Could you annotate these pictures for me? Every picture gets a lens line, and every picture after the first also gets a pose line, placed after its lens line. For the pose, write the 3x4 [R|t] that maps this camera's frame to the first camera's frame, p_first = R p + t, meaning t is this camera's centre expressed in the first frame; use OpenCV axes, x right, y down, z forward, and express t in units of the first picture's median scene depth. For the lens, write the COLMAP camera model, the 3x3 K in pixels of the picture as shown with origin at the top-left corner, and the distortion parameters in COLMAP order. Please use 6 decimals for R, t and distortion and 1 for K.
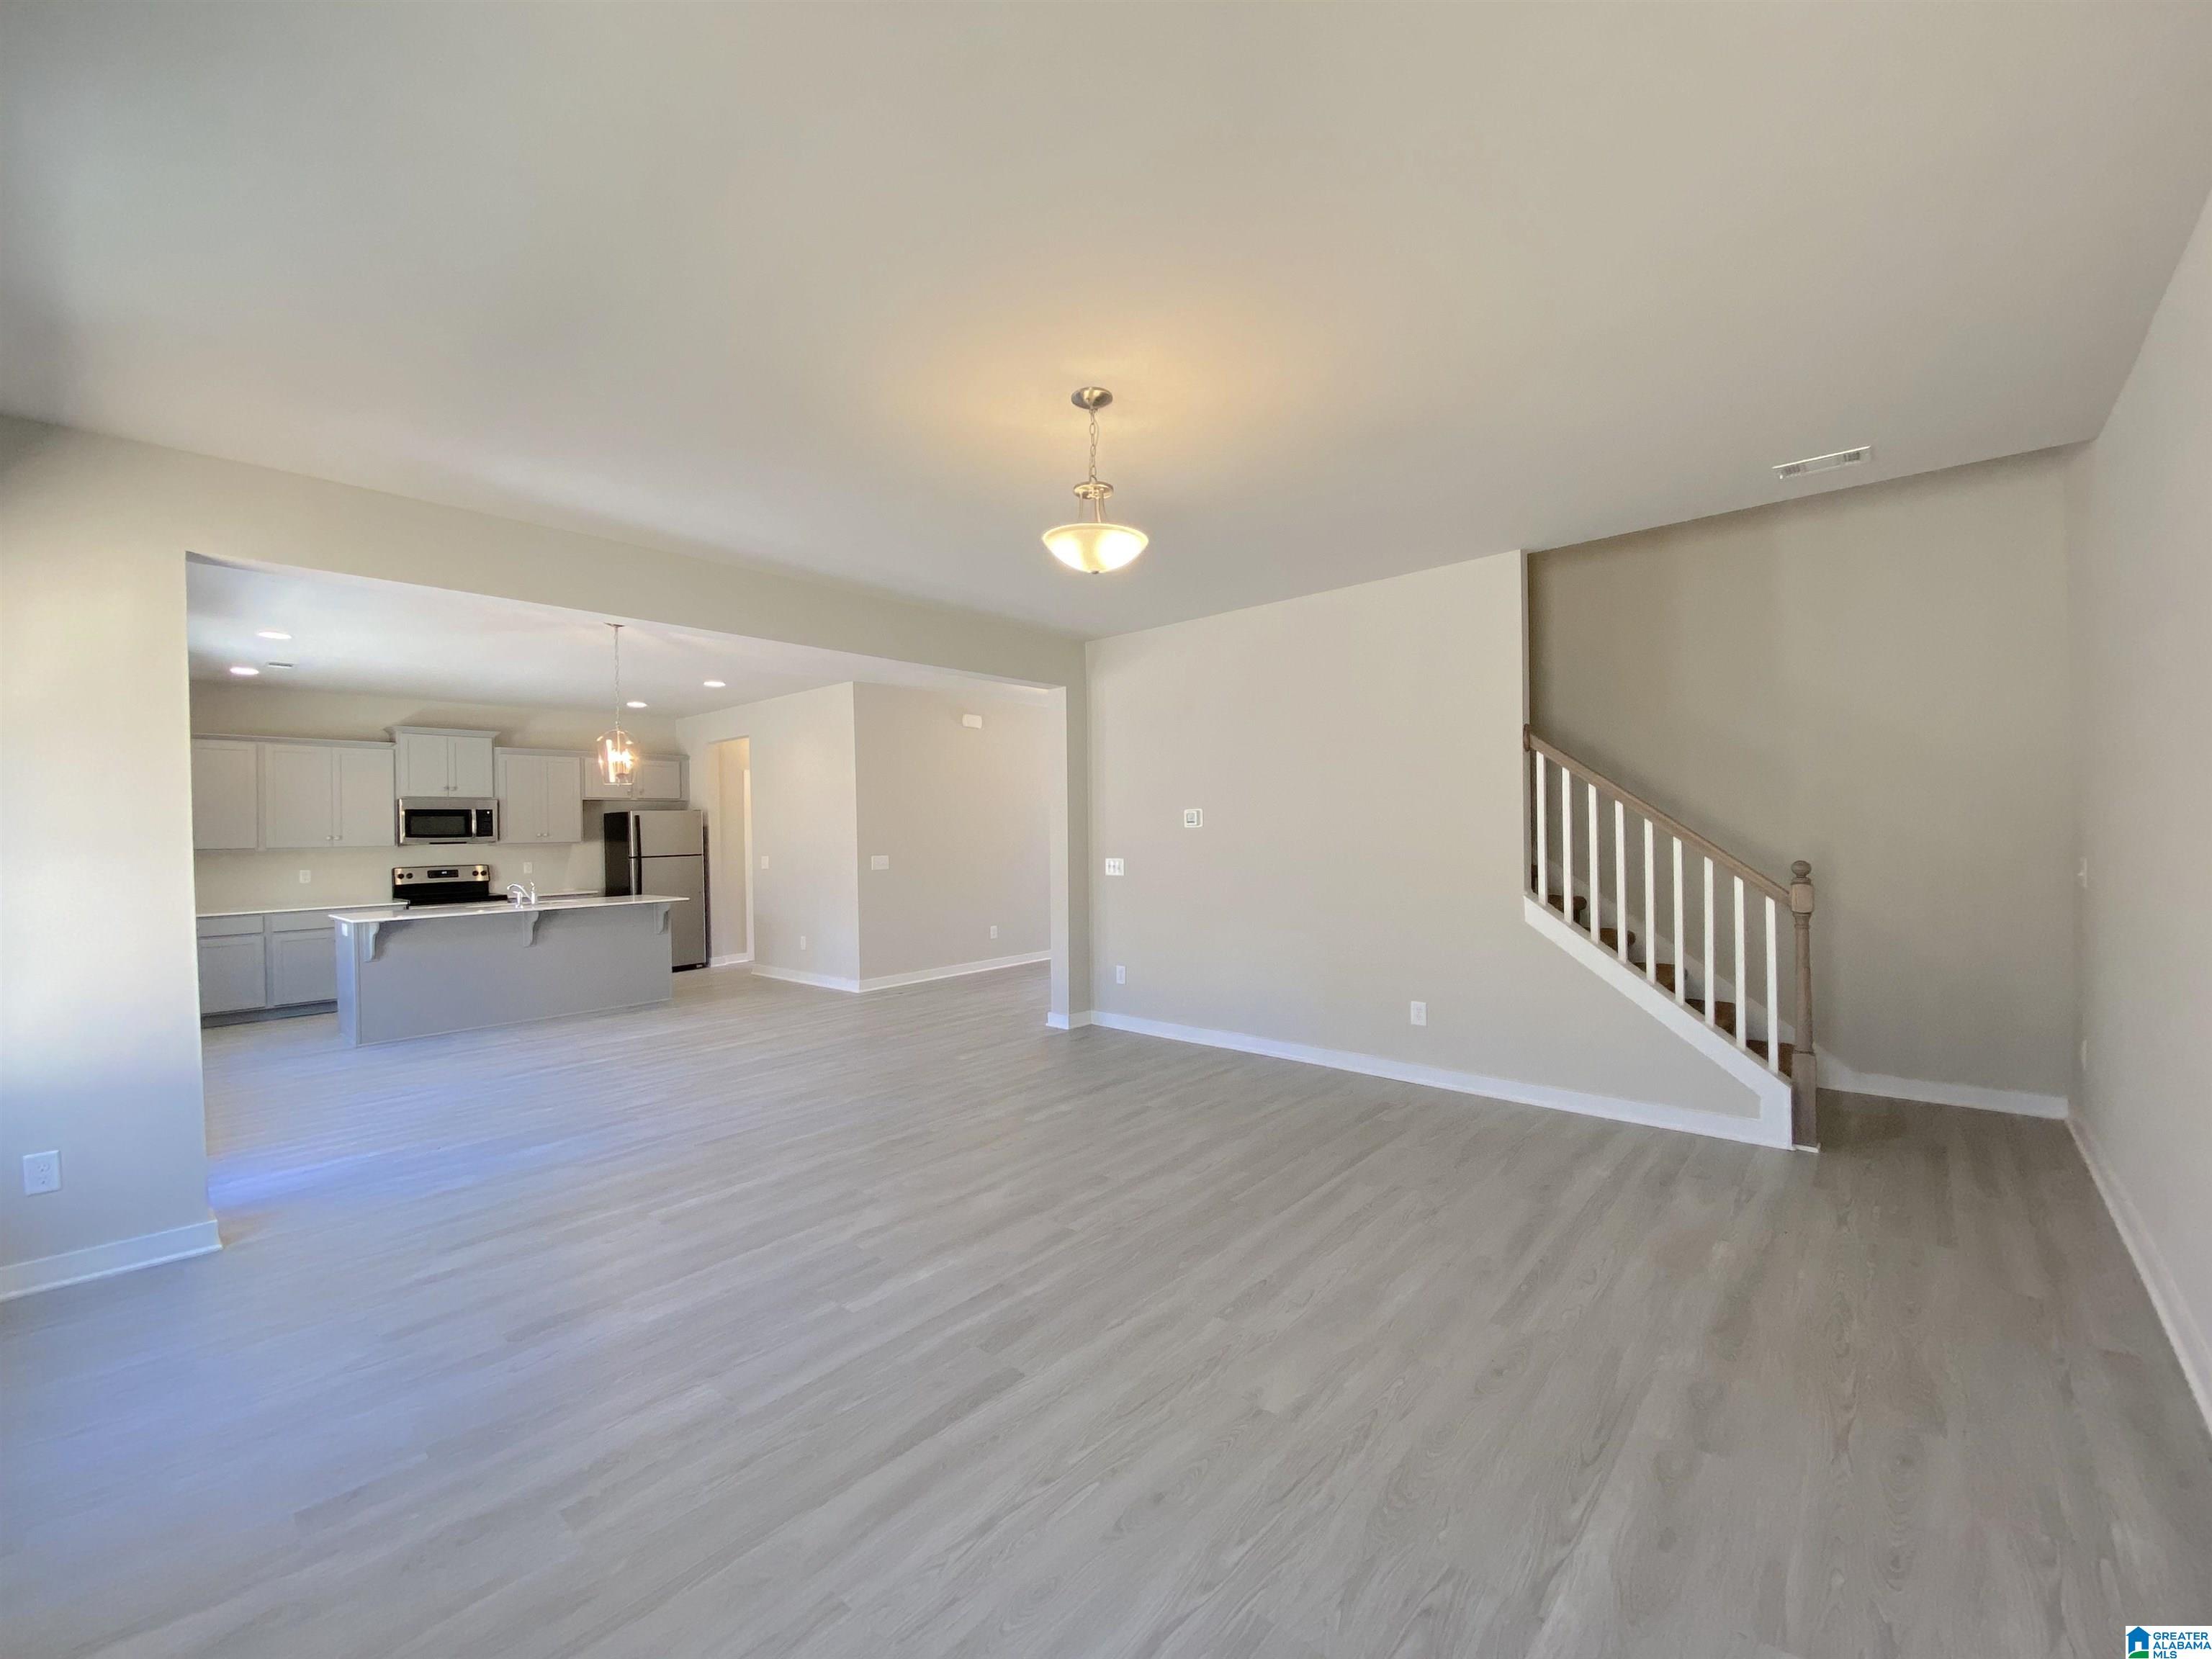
lens RADIAL K [[907.5, 0, 1112.2], [0, 907.5, 830.0], [0, 0, 1]] dist [0.016648, -0.014177]
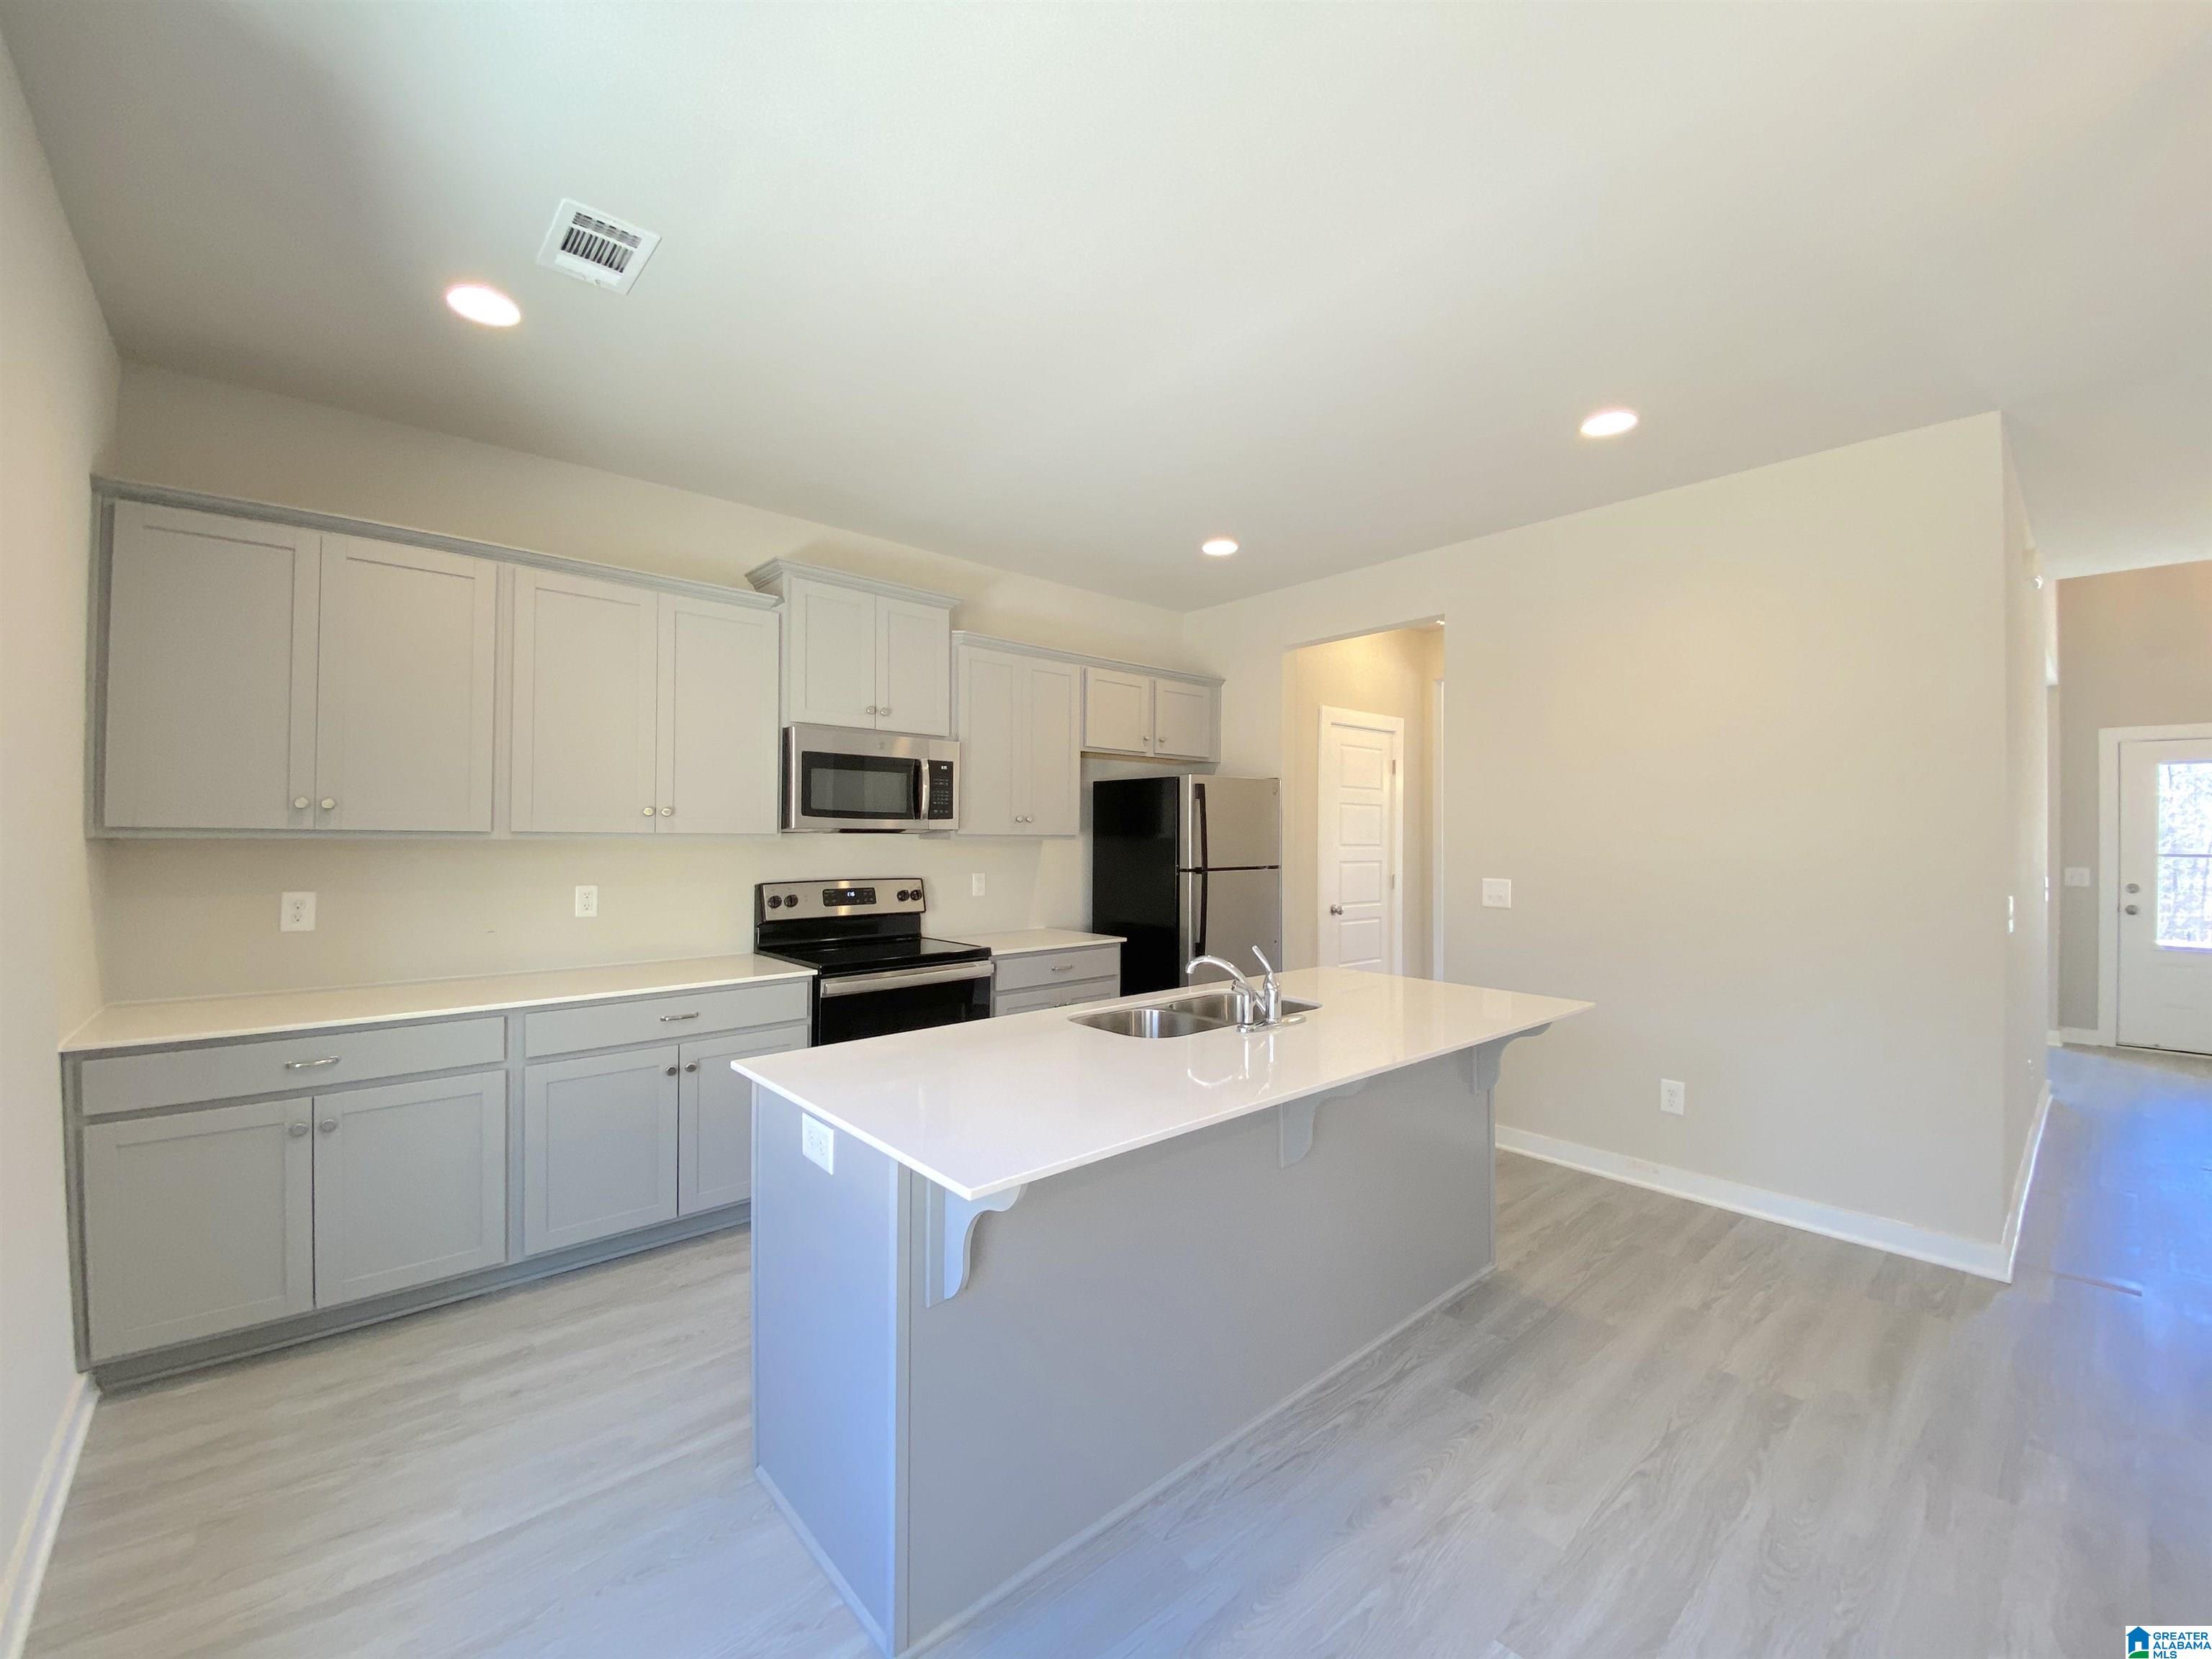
lens RADIAL K [[896.6, 0, 1113.2], [0, 896.6, 829.9], [0, 0, 1]] dist [0.076054, -0.053091]
pose [[0.993091, 0.024034, -0.114864, -0.902347], [-0.024466, 0.999698, -0.002356, 0.019354], [0.114772, 0.005150, 0.993378, 0.917868]]
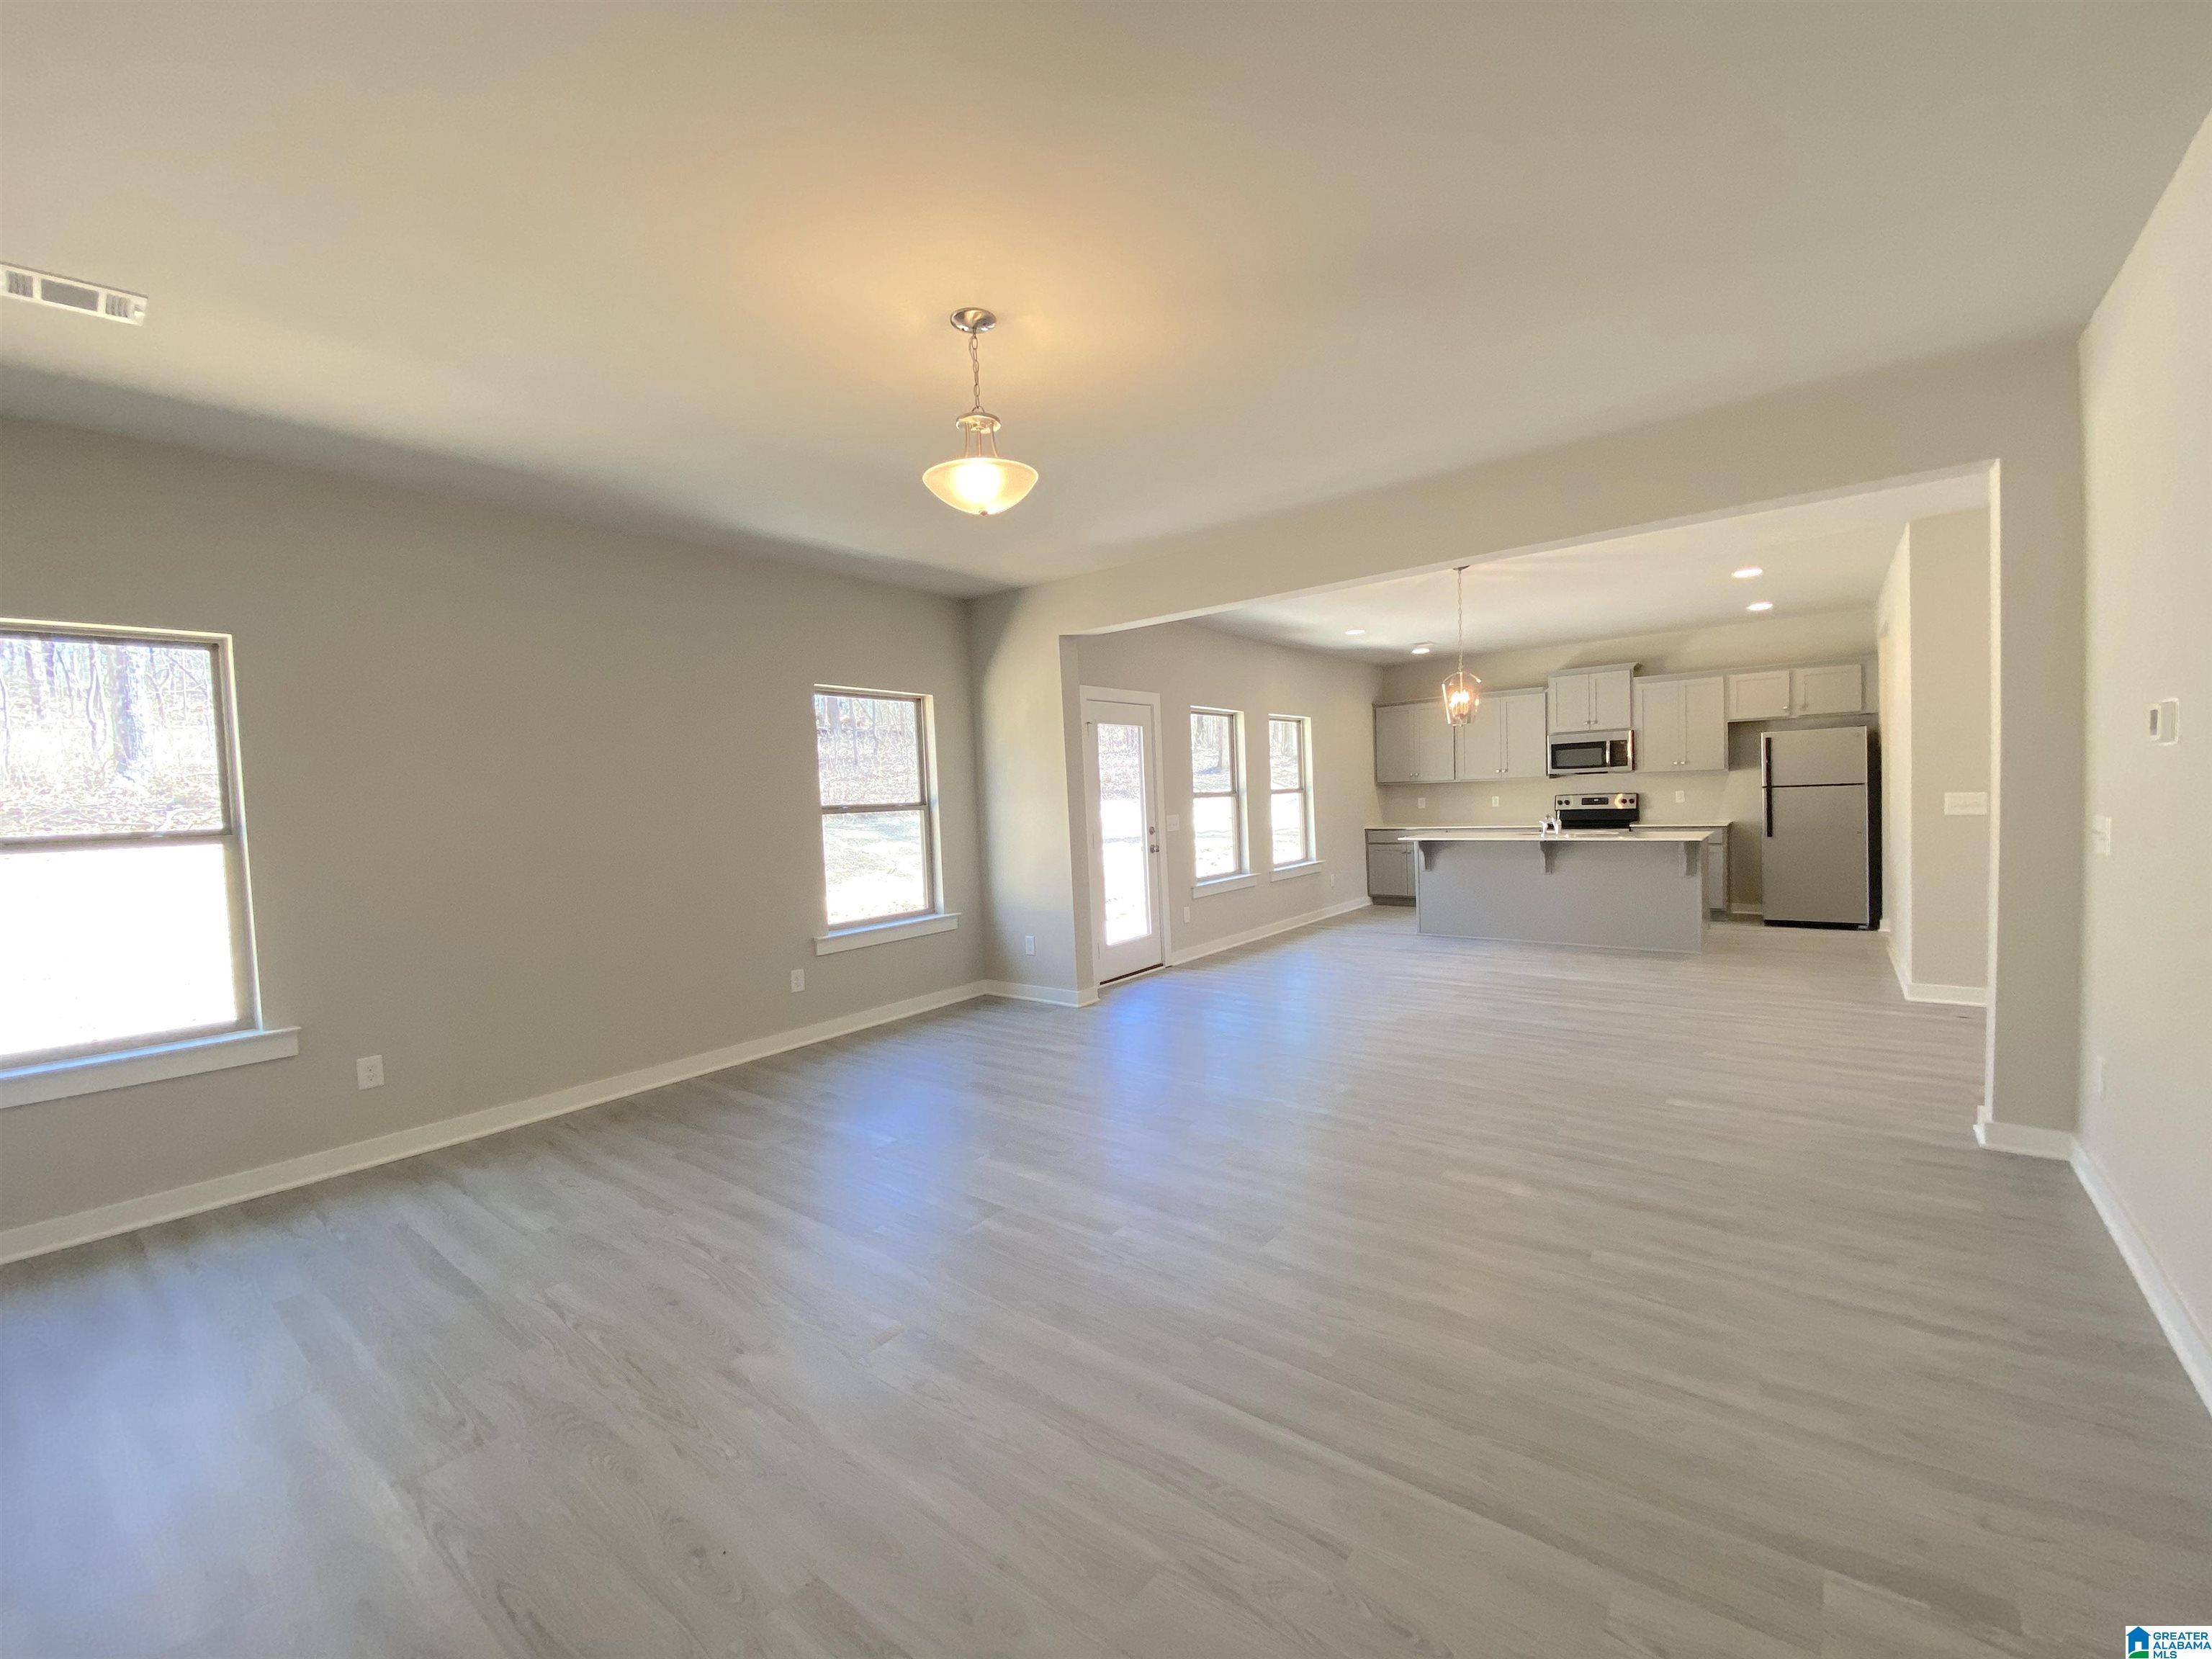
lens RADIAL K [[894.7, 0, 1096.2], [0, 894.7, 829.5], [0, 0, 1]] dist [0.021171, -0.013262]
pose [[0.050893, 0.058799, -0.996972, 0.505937], [0.040242, 0.997334, 0.060875, -0.012037], [0.997893, -0.043219, 0.048392, 0.581676]]
